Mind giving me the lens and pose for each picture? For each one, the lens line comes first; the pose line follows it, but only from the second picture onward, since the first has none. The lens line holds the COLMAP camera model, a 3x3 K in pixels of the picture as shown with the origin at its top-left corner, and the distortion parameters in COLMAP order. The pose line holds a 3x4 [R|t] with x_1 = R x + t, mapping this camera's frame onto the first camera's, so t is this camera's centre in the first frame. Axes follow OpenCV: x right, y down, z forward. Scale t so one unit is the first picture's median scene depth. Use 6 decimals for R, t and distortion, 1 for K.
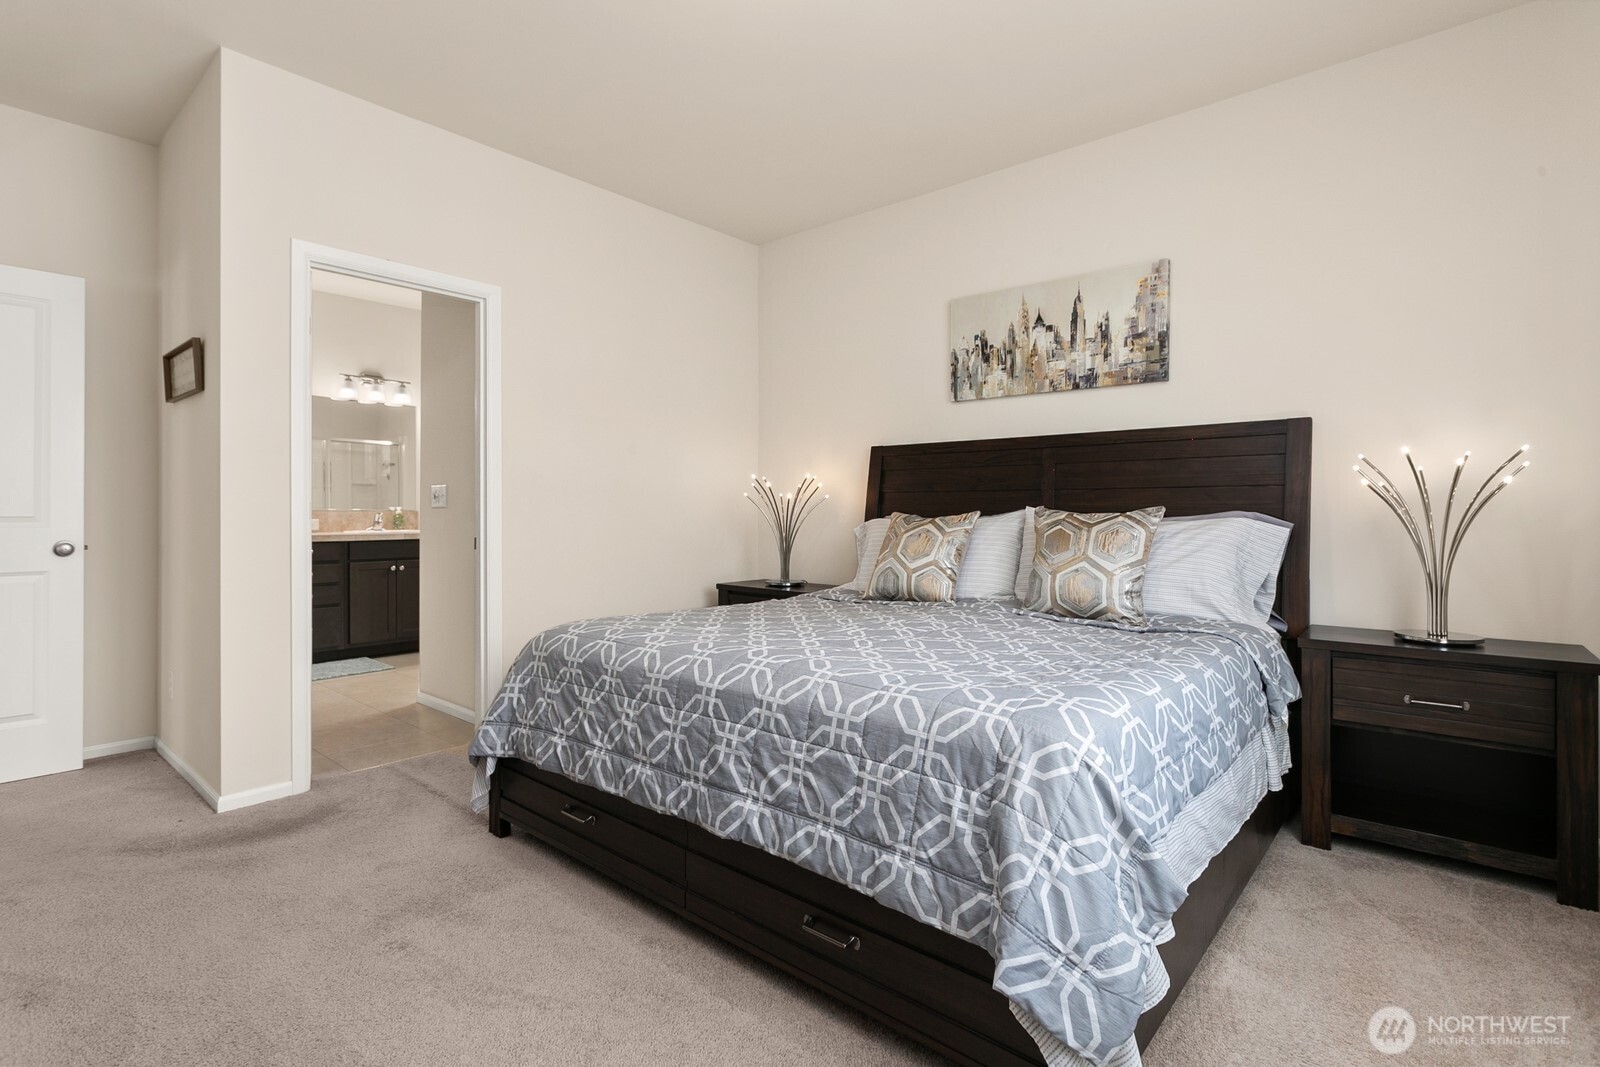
lens RADIAL K [[766.3, 0, 799.9], [0, 766.3, 511.4], [0, 0, 1]] dist [-0.000405, -0.000036]
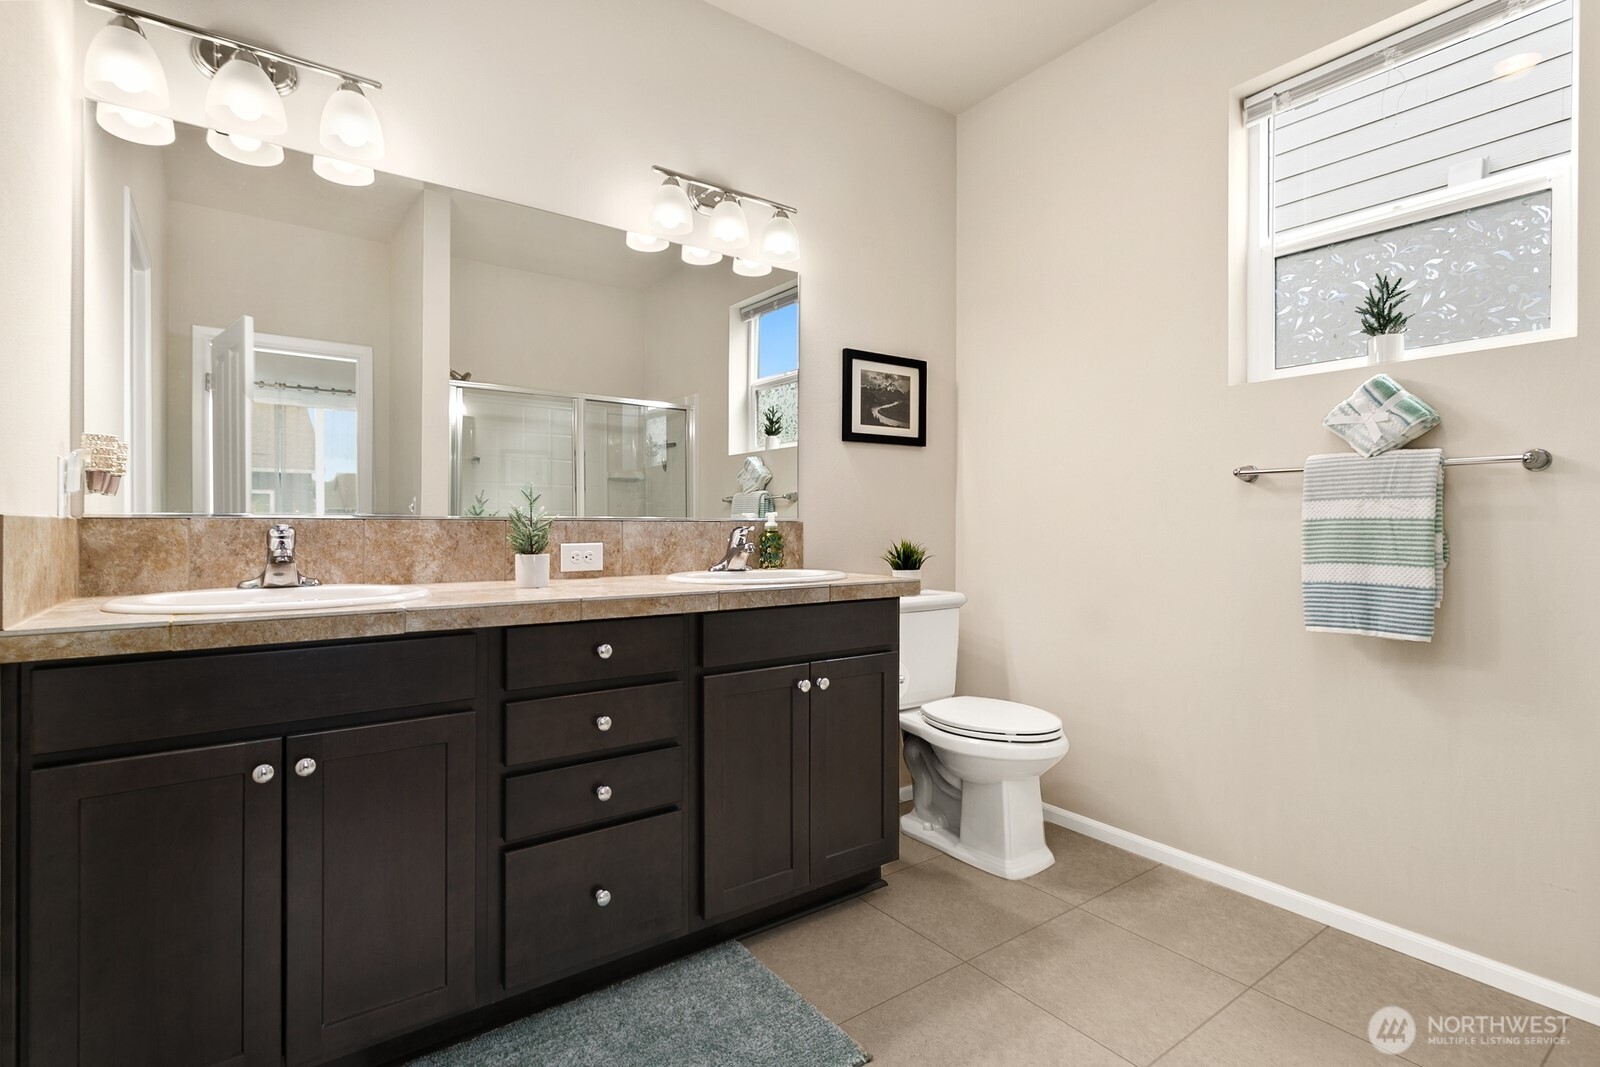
lens RADIAL K [[769.4, 0, 800.0], [0, 769.4, 533.5], [0, 0, 1]] dist [-0.000145, -0.000015]
pose [[0.977543, 0.004834, -0.210681, -0.425843], [-0.003423, 0.999969, 0.007059, 0.002551], [0.210709, -0.006180, 0.977529, 0.611481]]
